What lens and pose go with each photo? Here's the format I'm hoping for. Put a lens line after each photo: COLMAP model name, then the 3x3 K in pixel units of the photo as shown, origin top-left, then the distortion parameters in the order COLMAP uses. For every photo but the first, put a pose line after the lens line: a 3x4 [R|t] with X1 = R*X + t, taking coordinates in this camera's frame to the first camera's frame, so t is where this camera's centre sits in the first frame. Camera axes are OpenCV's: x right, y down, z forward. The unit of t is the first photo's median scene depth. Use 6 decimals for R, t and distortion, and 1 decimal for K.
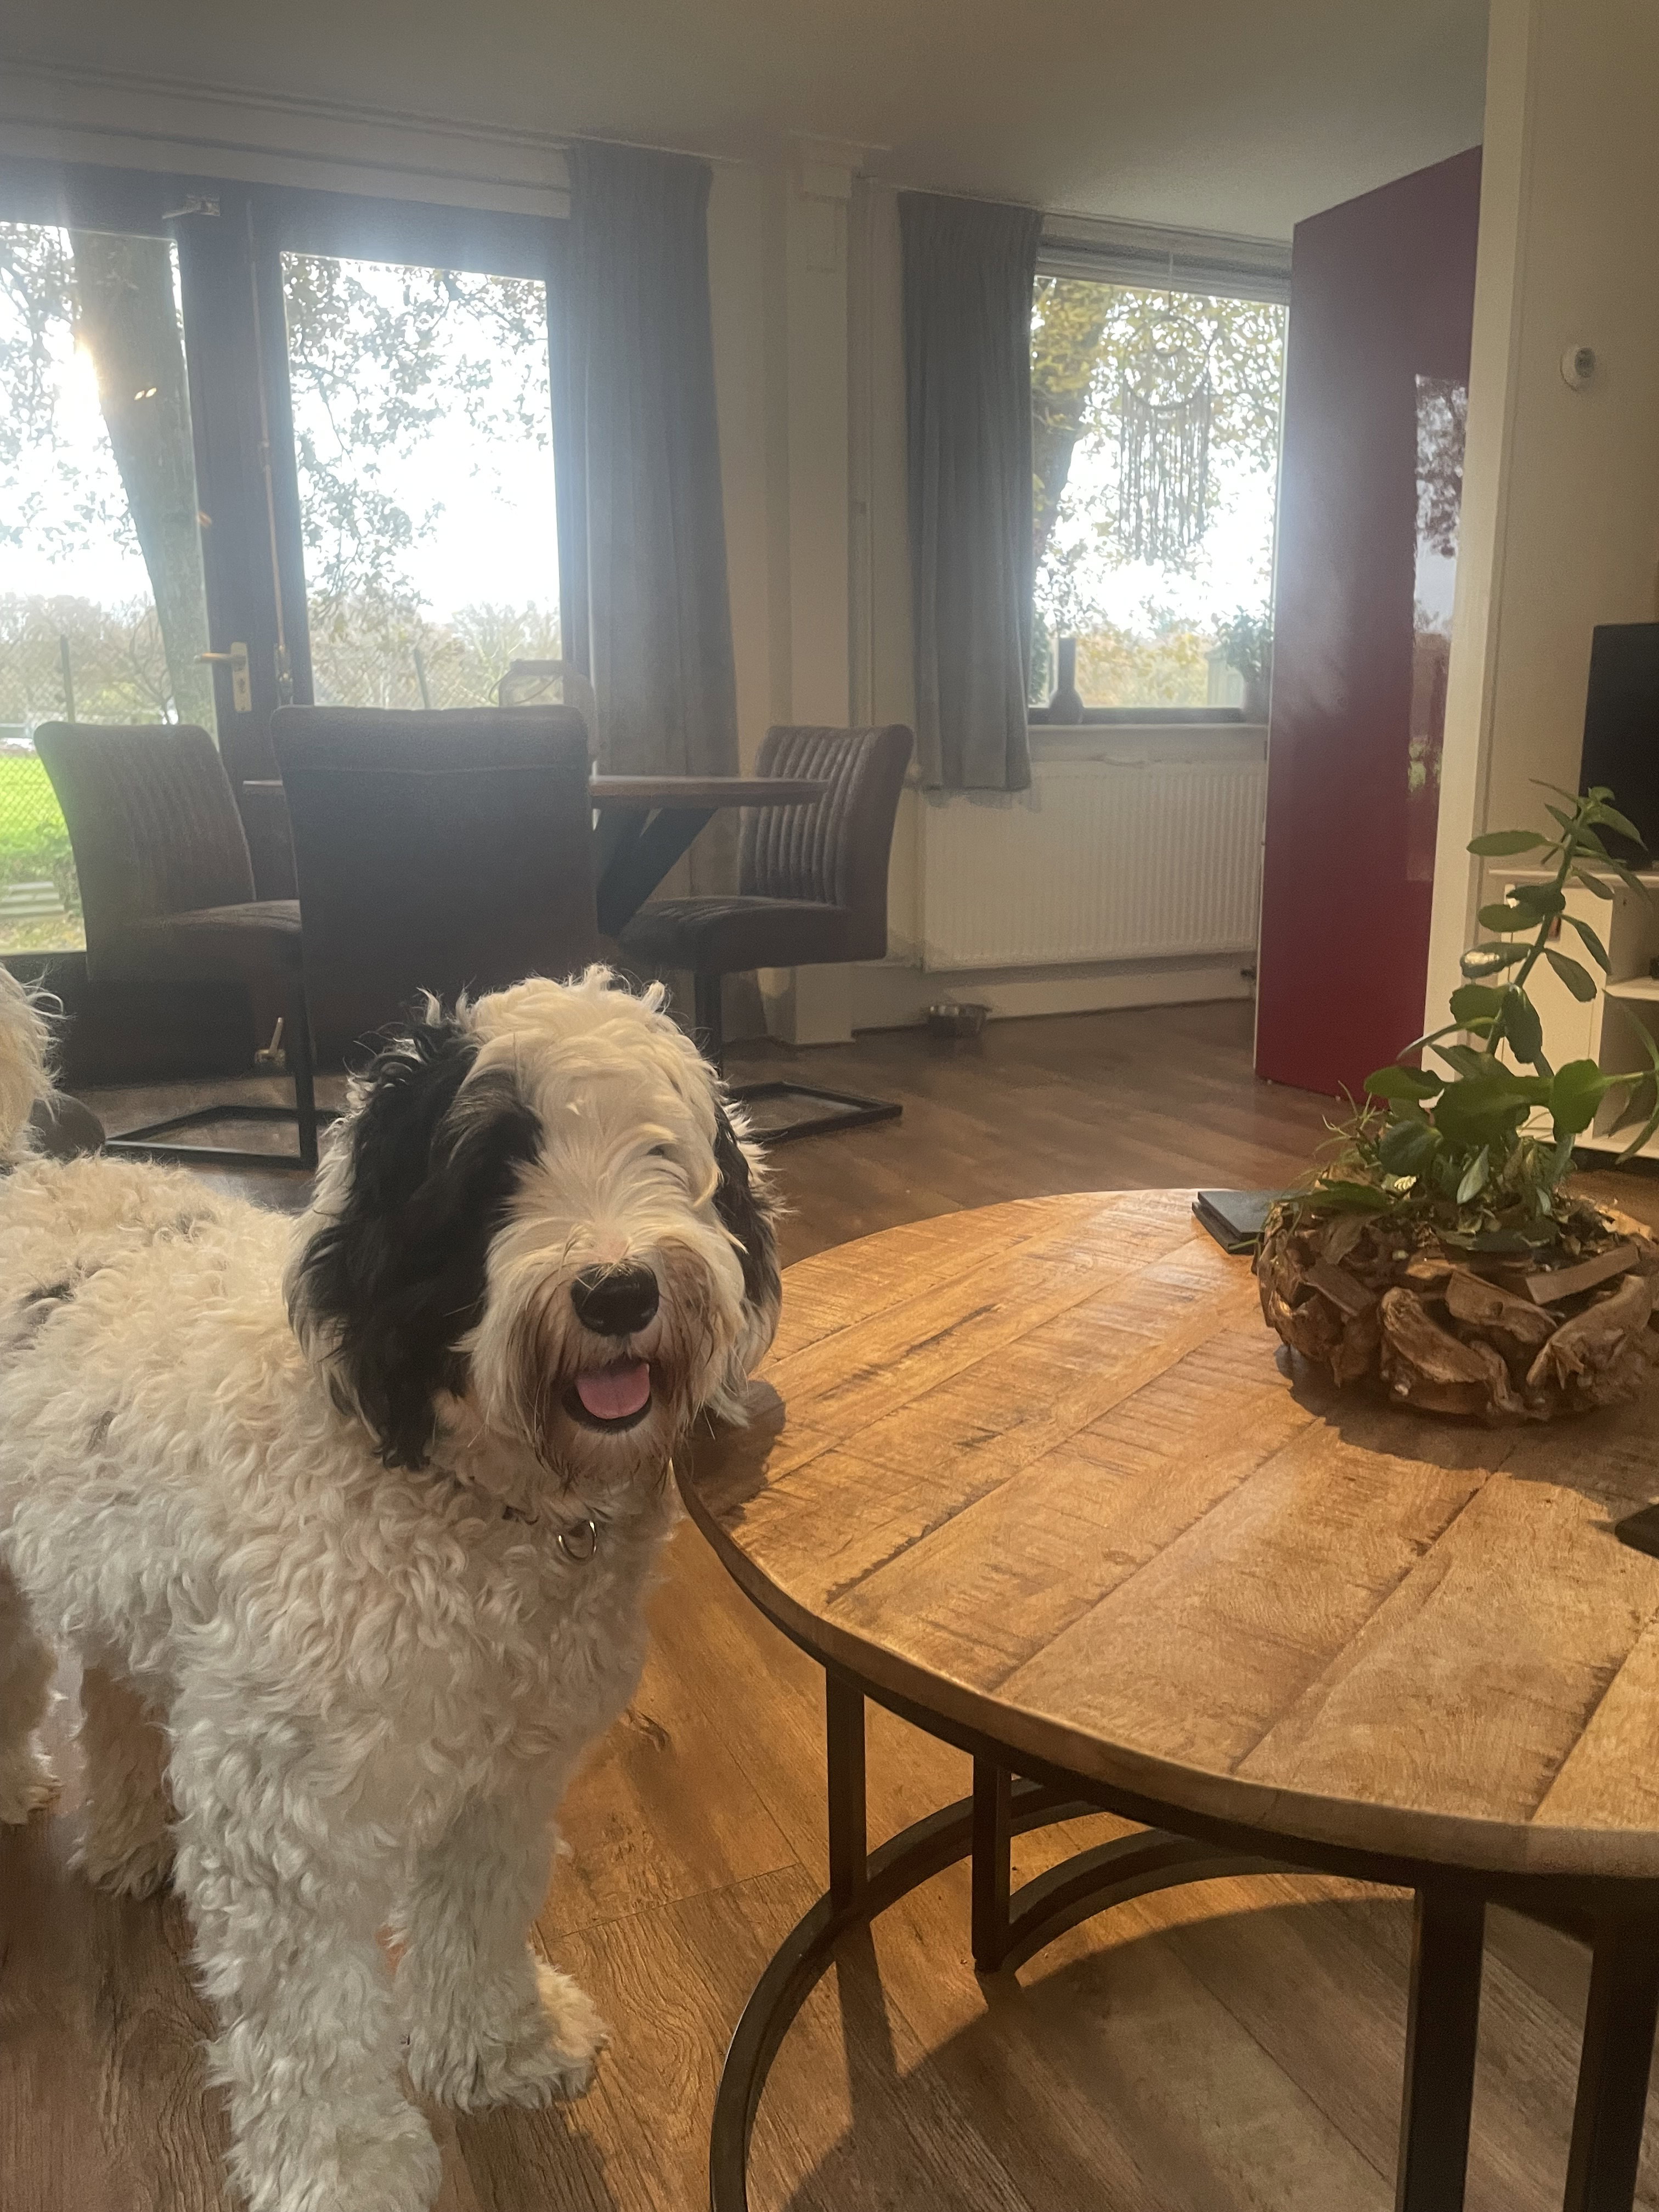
lens RADIAL K [[1666.9, 0, 861.7], [0, 1666.9, 1104.7], [0, 0, 1]] dist [0.081370, -0.104324]
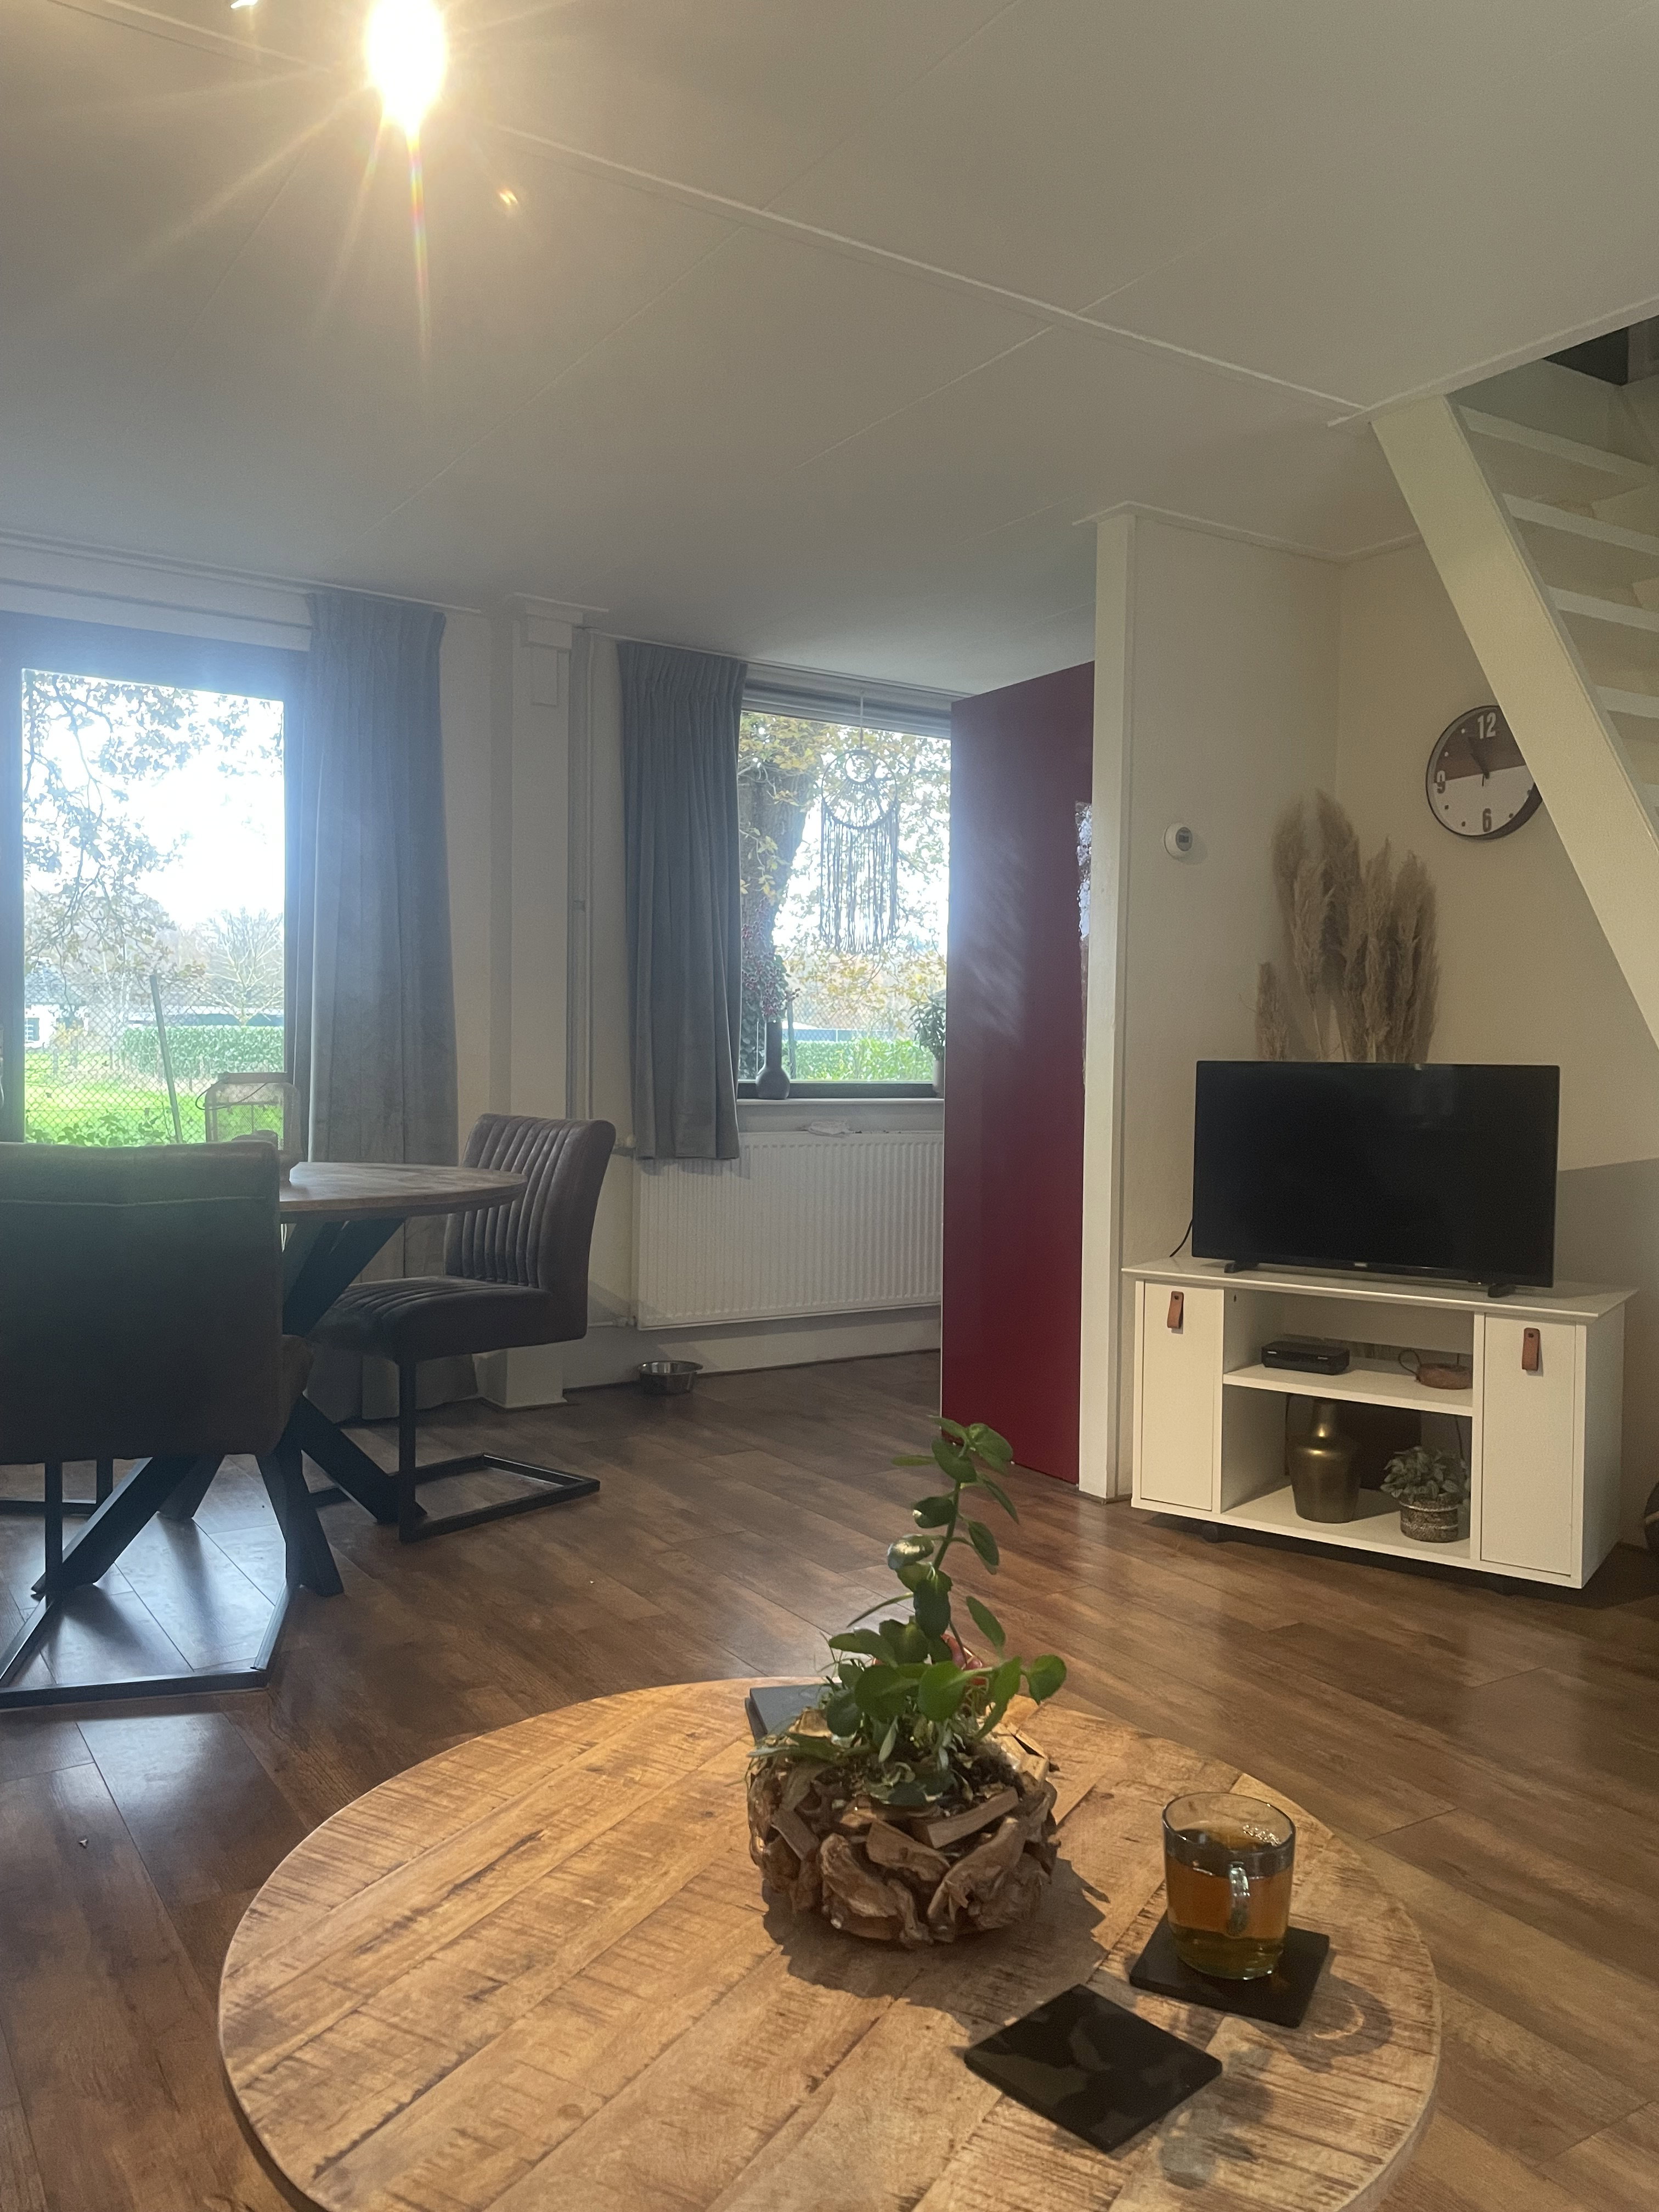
lens RADIAL K [[1666.9, 0, 861.7], [0, 1666.9, 1104.7], [0, 0, 1]] dist [0.081370, -0.104324]
pose [[0.989731, 0.013963, 0.142256, 0.151227], [0.011204, 0.984578, -0.174589, -0.202866], [-0.142500, 0.174390, 0.974311, -0.313657]]
